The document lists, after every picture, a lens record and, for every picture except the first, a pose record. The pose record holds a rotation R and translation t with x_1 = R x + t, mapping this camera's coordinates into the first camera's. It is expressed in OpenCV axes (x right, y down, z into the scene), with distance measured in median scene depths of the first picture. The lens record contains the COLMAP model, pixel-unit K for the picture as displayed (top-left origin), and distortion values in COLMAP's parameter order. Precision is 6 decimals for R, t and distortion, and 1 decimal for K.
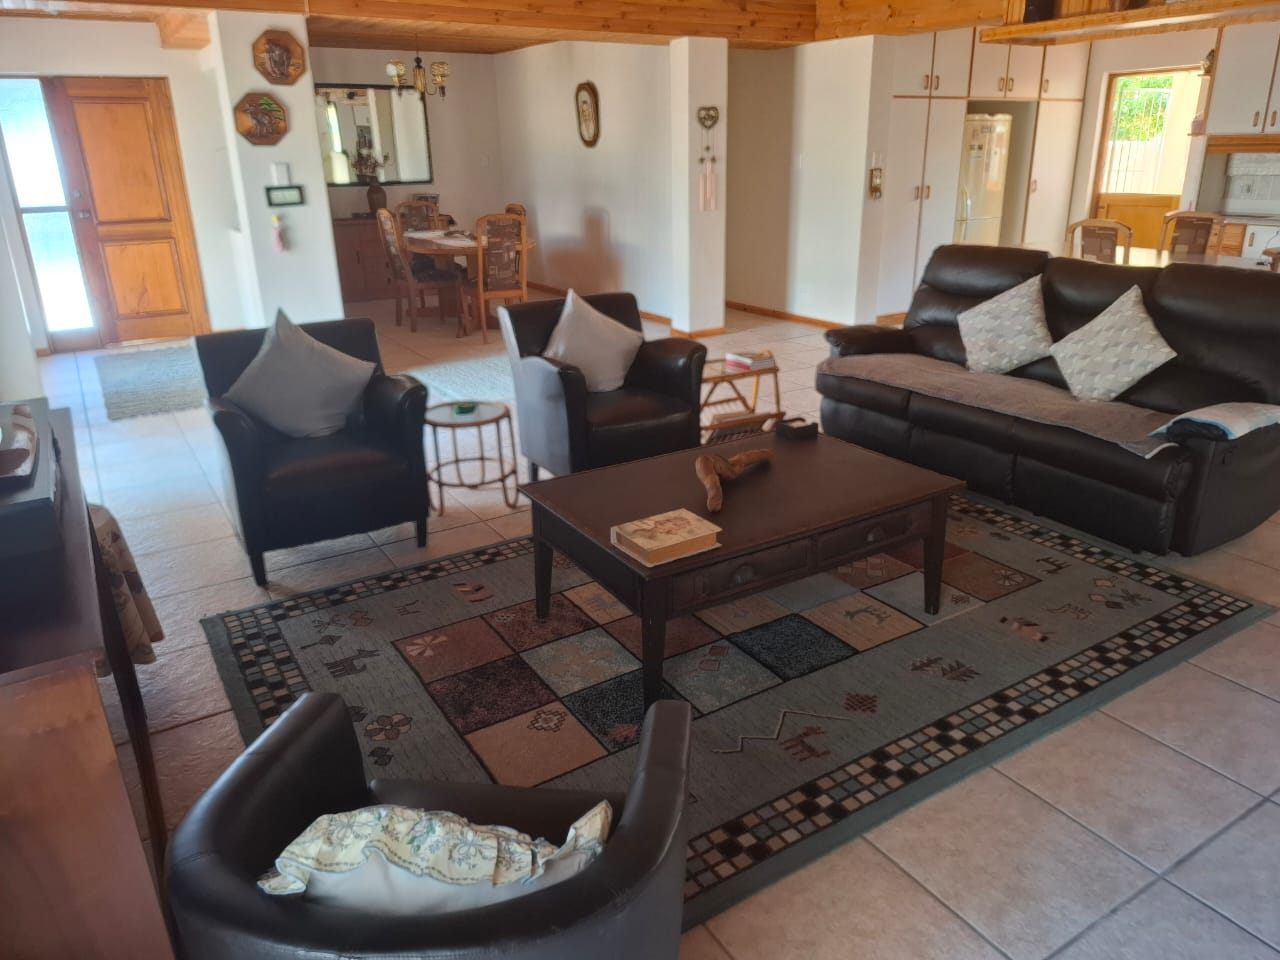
lens RADIAL K [[883.4, 0, 646.5], [0, 883.4, 475.0], [0, 0, 1]] dist [0.043798, -0.015371]
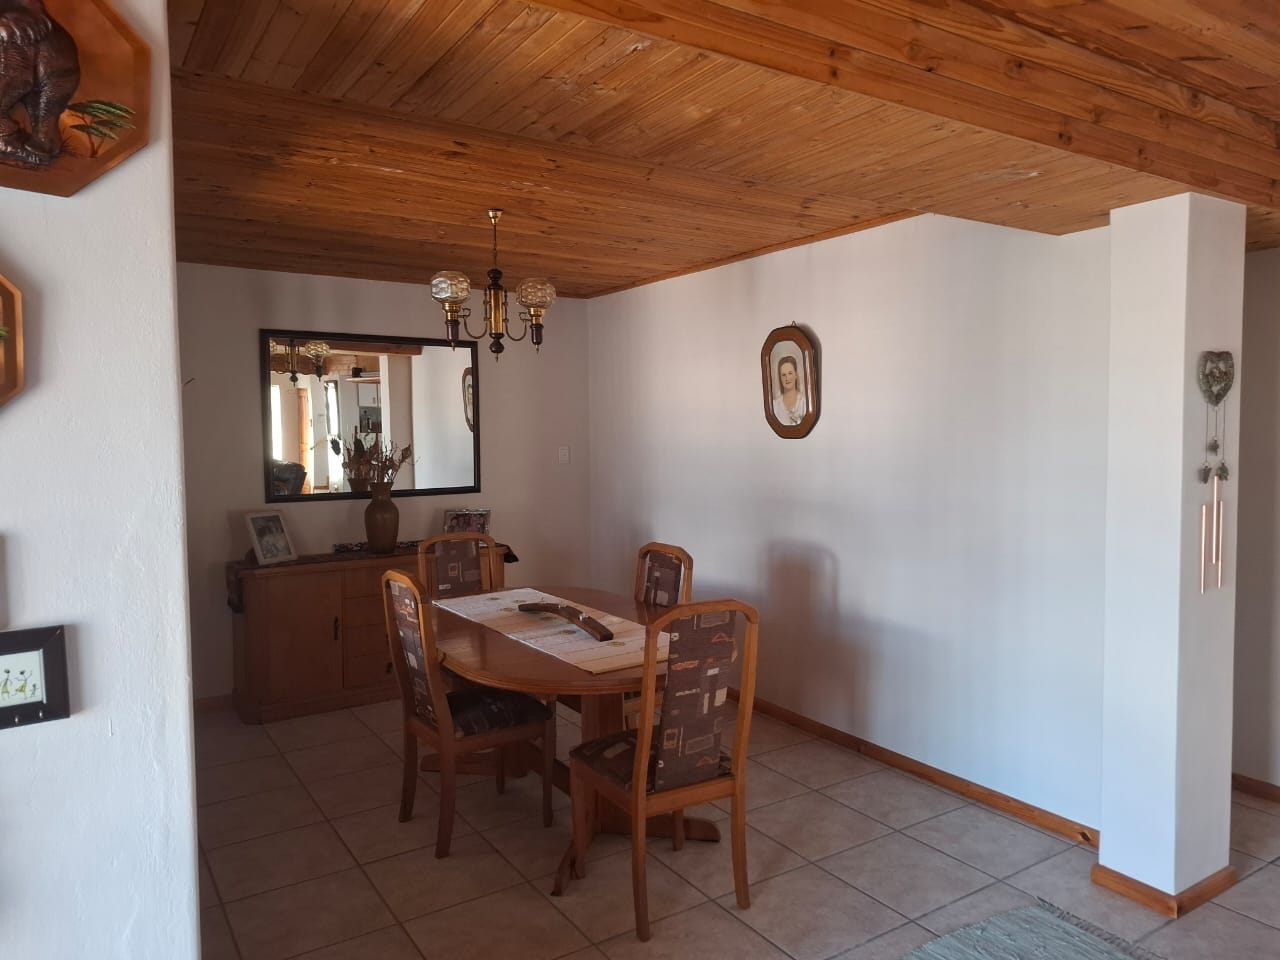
lens RADIAL K [[883.4, 0, 639.1], [0, 883.4, 479.6], [0, 0, 1]] dist [0.043798, -0.015371]
pose [[0.999935, 0.006164, 0.009608, -0.166298], [-0.003085, 0.956270, -0.292470, -0.195688], [-0.010991, 0.292421, 0.956226, 0.518693]]
